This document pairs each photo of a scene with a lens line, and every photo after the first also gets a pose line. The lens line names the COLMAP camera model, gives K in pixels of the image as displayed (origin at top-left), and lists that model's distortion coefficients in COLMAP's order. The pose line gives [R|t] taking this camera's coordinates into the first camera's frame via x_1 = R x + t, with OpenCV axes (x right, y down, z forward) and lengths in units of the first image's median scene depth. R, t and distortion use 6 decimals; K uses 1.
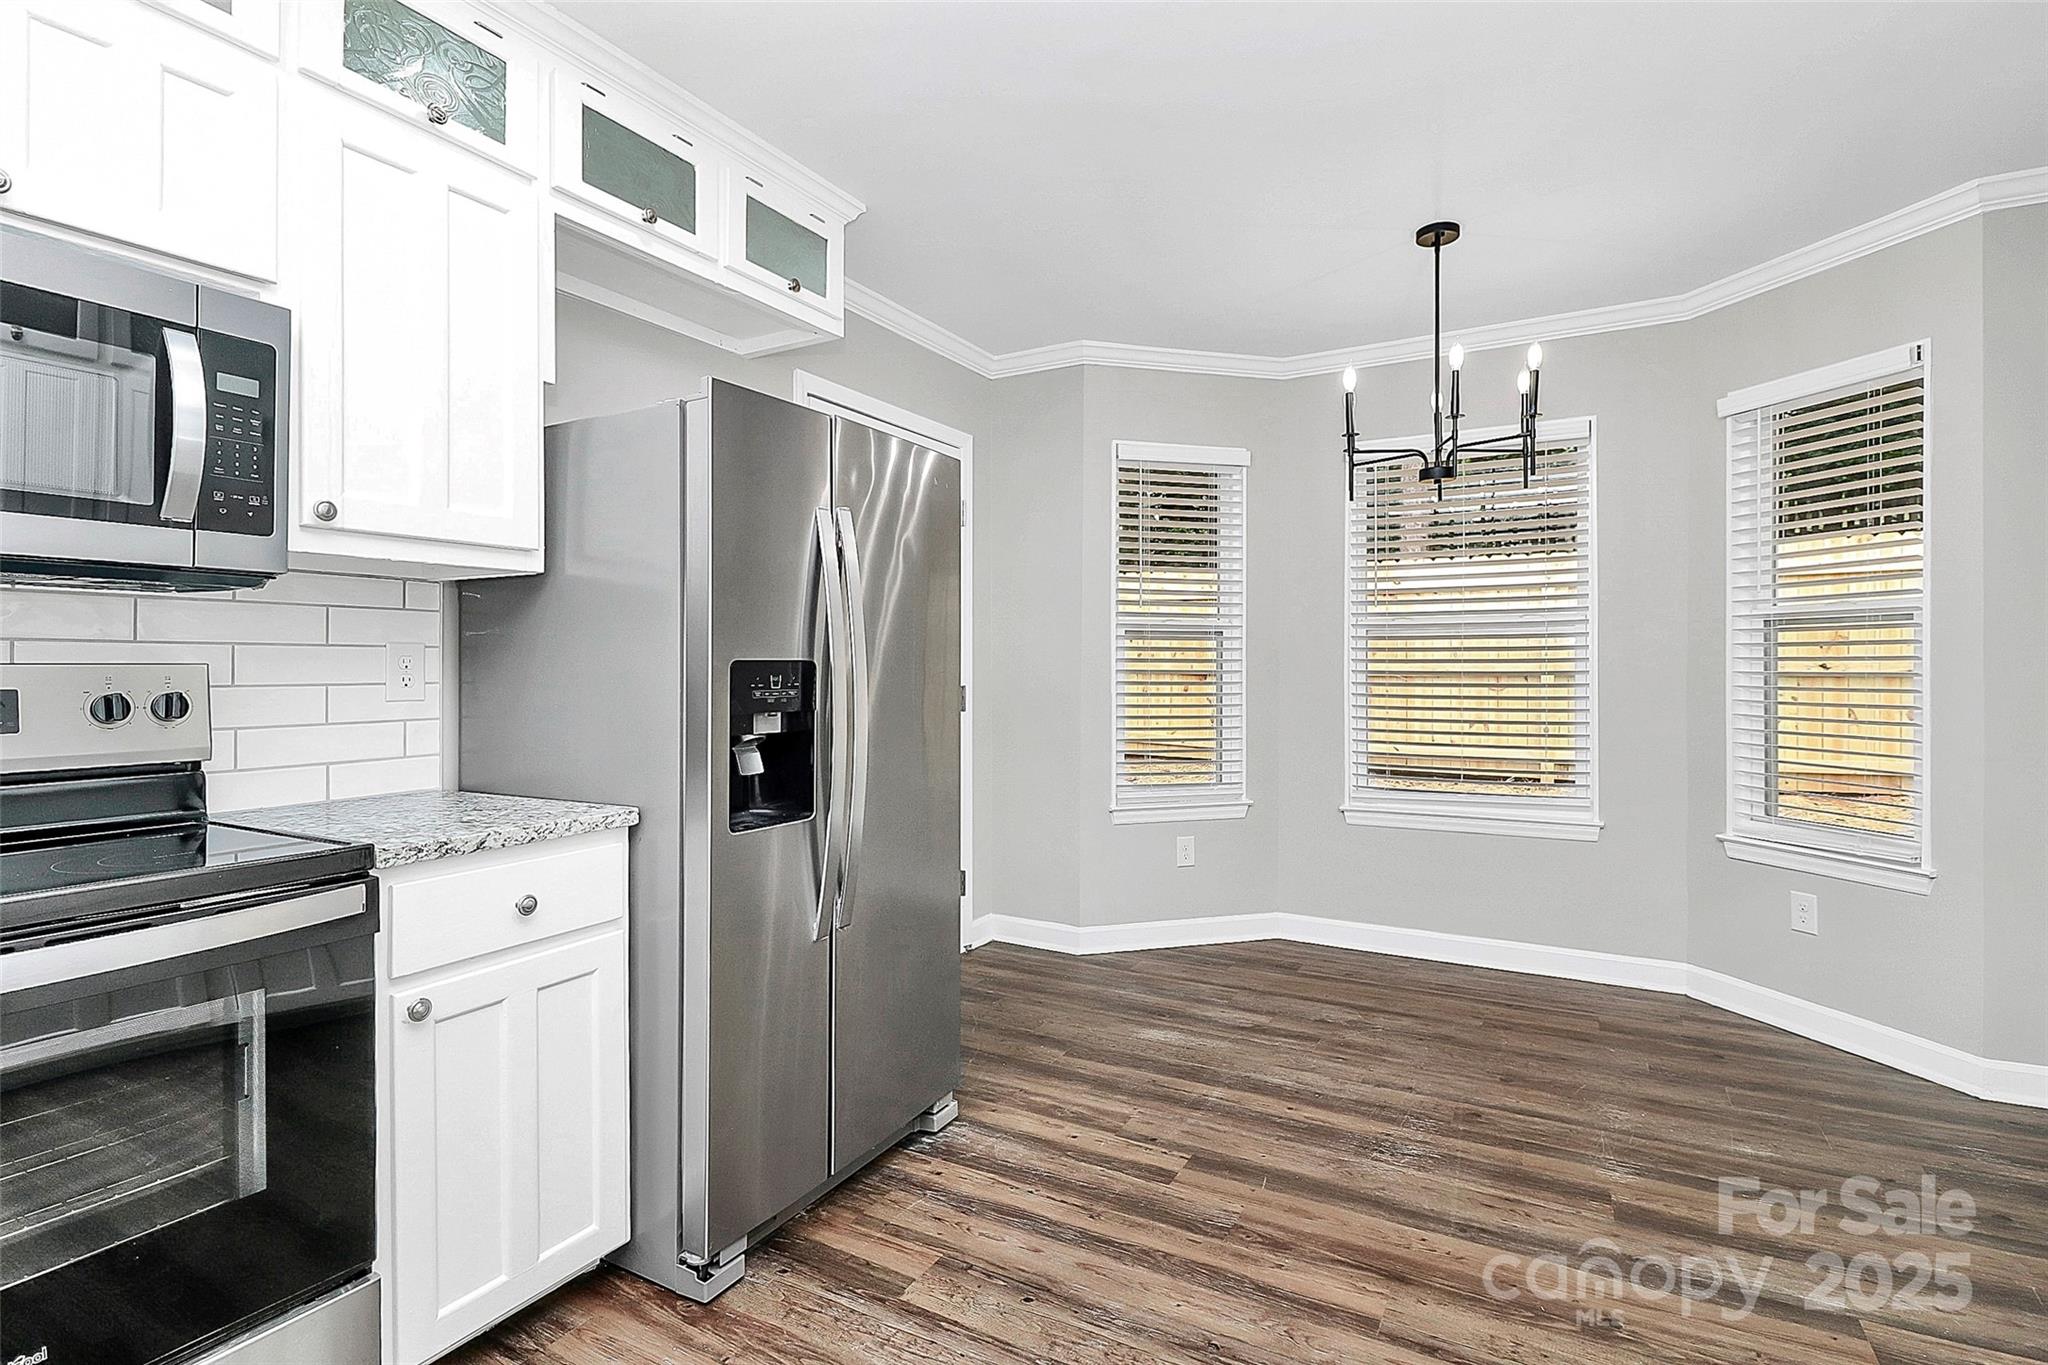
lens RADIAL K [[972.8, 0, 1015.4], [0, 972.8, 676.3], [0, 0, 1]] dist [0.003563, -0.010168]
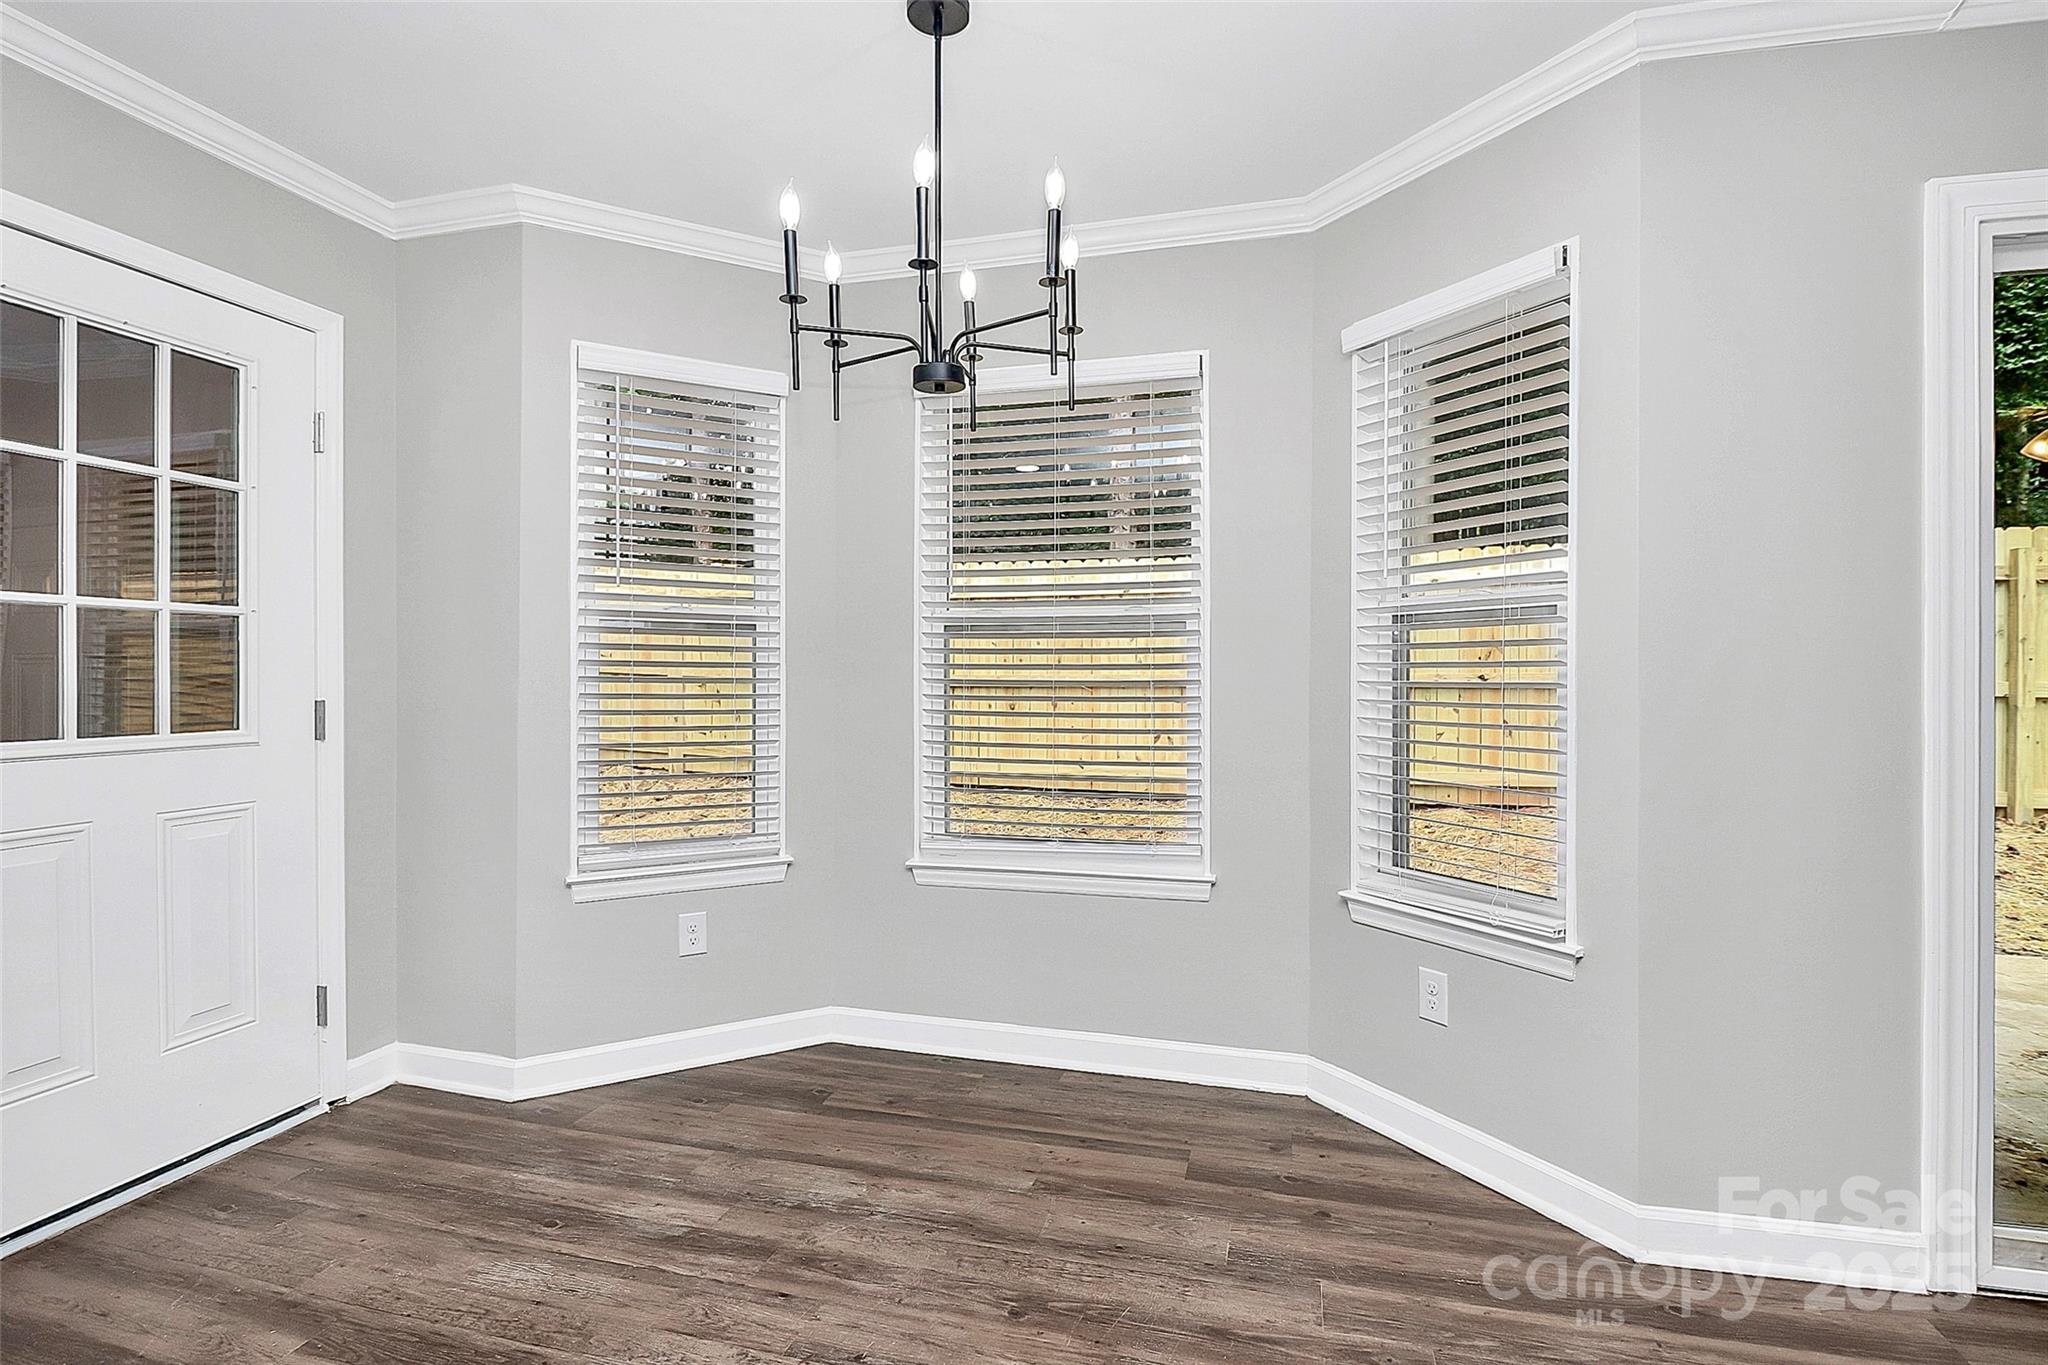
lens RADIAL K [[991.7, 0, 1024.0], [0, 991.7, 682.5], [0, 0, 1]] dist [0.001045, -0.018405]
pose [[0.969413, 0.002512, 0.245423, 0.261894], [-0.001230, 0.999985, -0.005377, 0.000818], [-0.245433, 0.004911, 0.969401, 0.273170]]
